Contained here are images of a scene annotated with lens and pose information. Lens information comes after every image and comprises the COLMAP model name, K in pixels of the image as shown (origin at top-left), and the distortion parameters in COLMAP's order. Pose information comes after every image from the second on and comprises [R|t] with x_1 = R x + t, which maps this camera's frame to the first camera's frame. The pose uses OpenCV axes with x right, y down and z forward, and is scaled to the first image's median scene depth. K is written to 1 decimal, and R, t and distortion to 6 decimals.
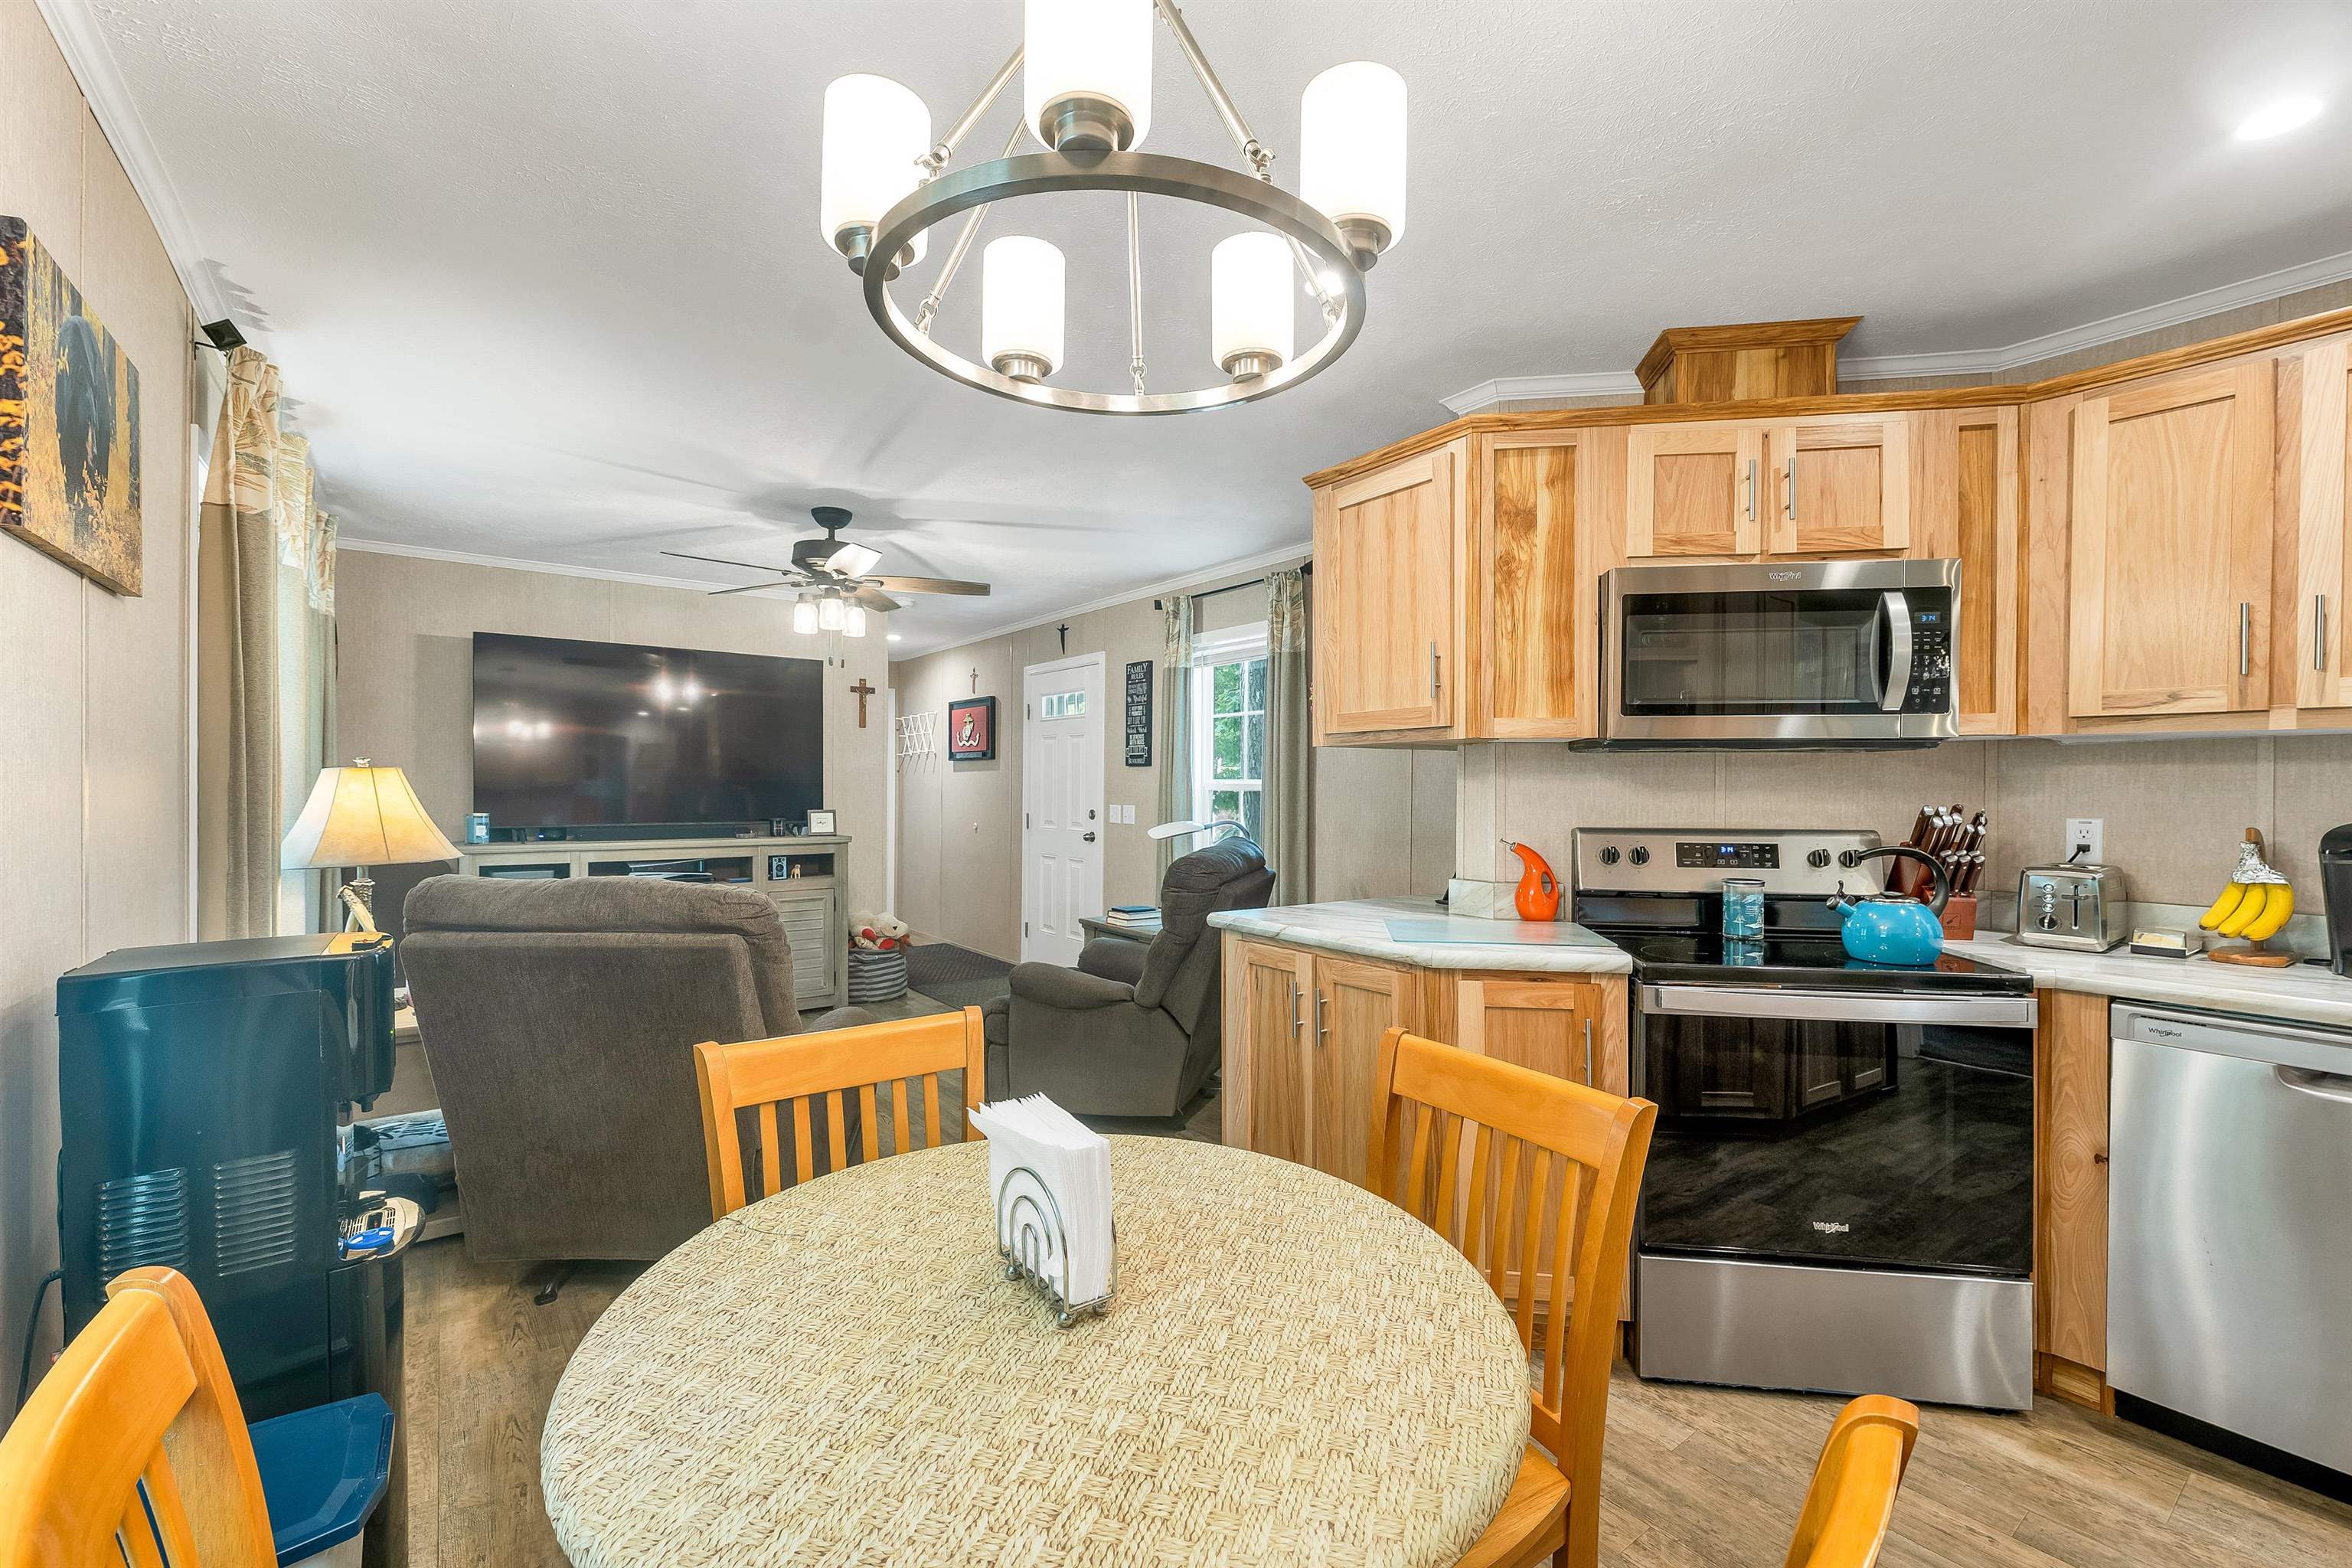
lens RADIAL K [[977.0, 0, 1162.3], [0, 977.0, 790.9], [0, 0, 1]] dist [-0.001922, -0.000179]
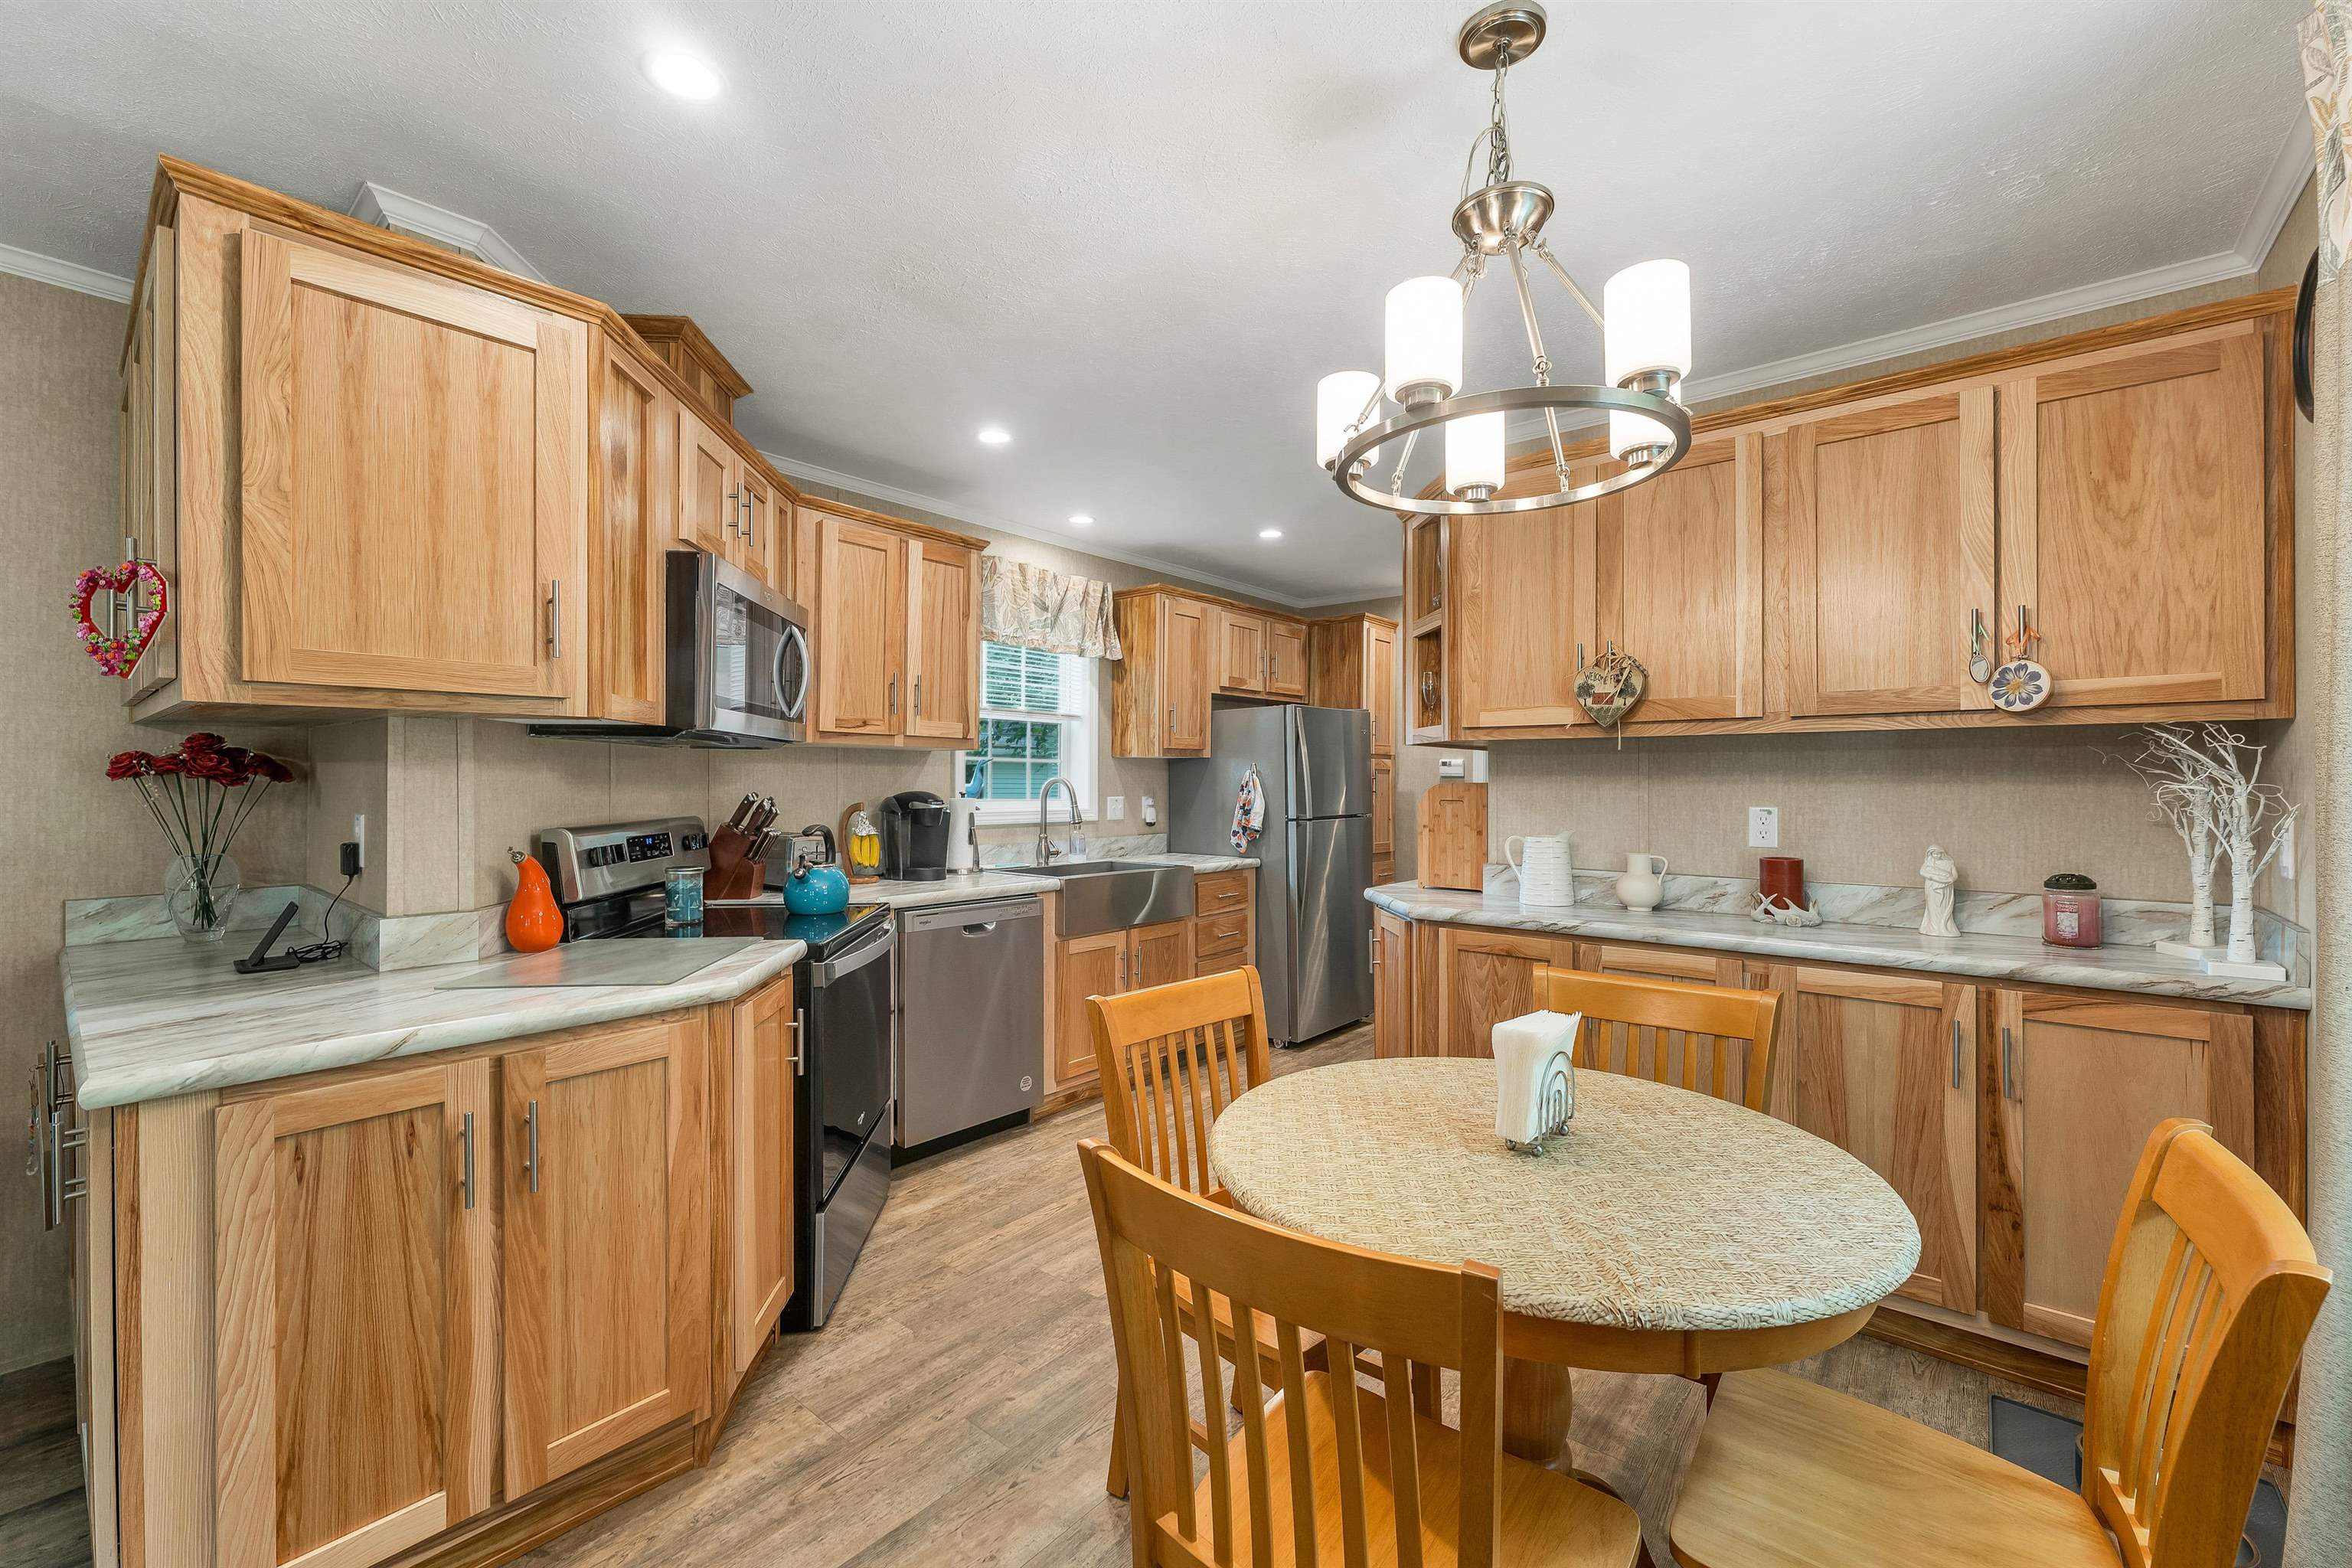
lens RADIAL K [[977.0, 0, 1162.3], [0, 977.0, 790.9], [0, 0, 1]] dist [-0.001922, -0.000179]
pose [[-0.235455, -0.014662, 0.971775, -0.653693], [0.001309, 0.999881, 0.015403, -0.008618], [-0.971884, 0.004899, -0.235407, 0.897102]]
